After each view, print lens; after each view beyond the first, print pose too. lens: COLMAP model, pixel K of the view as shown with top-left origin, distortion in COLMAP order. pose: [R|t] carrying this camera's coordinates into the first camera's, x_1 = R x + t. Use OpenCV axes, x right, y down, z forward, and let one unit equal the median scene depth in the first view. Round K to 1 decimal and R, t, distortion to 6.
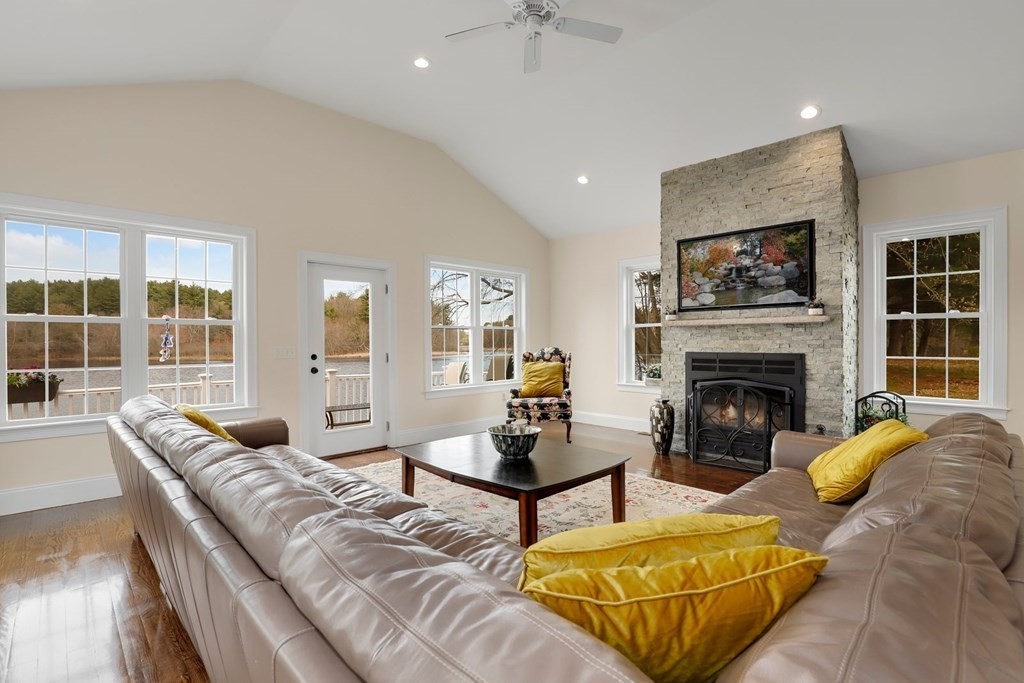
lens RADIAL K [[481.5, 0, 512.0], [0, 481.5, 341.5], [0, 0, 1]] dist [-0.026769, -0.000066]
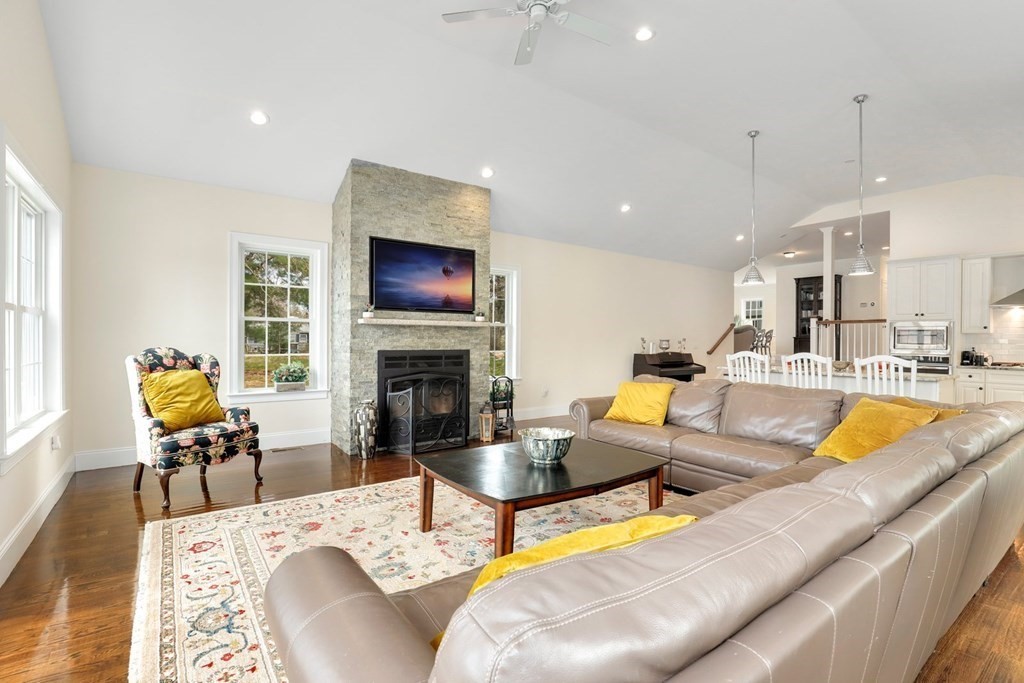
lens RADIAL K [[481.5, 0, 512.0], [0, 481.5, 341.5], [0, 0, 1]] dist [-0.026769, -0.000066]
pose [[0.144447, 0.001605, 0.989511, -0.597656], [-0.006179, 0.999981, -0.000720, 0.002466], [-0.989493, -0.006010, 0.144454, 0.591421]]
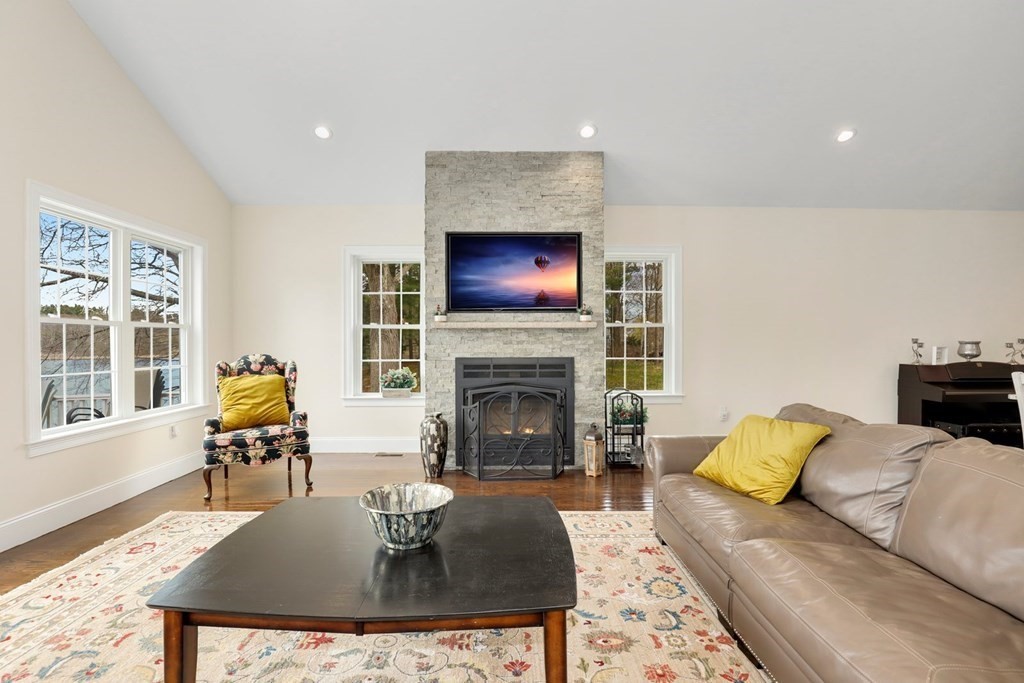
lens RADIAL K [[473.4, 0, 512.0], [0, 473.4, 341.0], [0, 0, 1]] dist [-0.026128, 0.001011]
pose [[0.689226, 0.004143, 0.724535, -0.209922], [0.000762, 0.999979, -0.006443, -0.003369], [-0.724546, 0.004992, 0.689208, 0.320442]]
